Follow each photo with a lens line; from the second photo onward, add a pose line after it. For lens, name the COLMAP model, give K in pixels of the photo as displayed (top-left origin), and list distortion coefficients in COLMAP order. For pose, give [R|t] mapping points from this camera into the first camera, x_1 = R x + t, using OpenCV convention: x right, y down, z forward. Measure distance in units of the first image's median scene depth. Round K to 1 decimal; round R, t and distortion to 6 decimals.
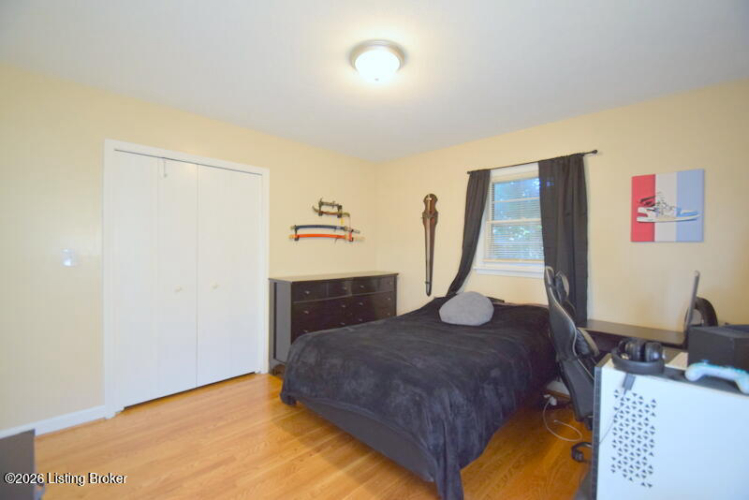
lens RADIAL K [[322.7, 0, 382.6], [0, 322.7, 250.2], [0, 0, 1]] dist [0.000216, -0.000452]
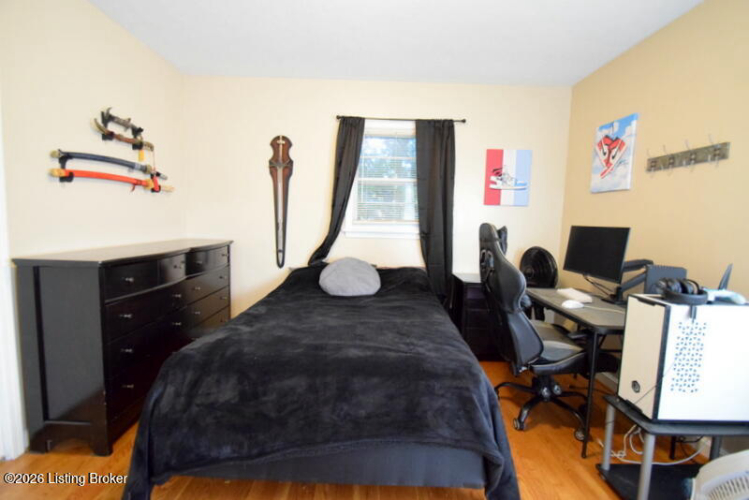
lens RADIAL K [[331.8, 0, 369.5], [0, 331.8, 247.4], [0, 0, 1]] dist [0.002121, -0.012706]
pose [[0.725227, -0.048026, 0.686833, -0.287941], [-0.011983, 0.996533, 0.082335, 0.025545], [-0.688406, -0.067942, 0.722137, 0.301191]]
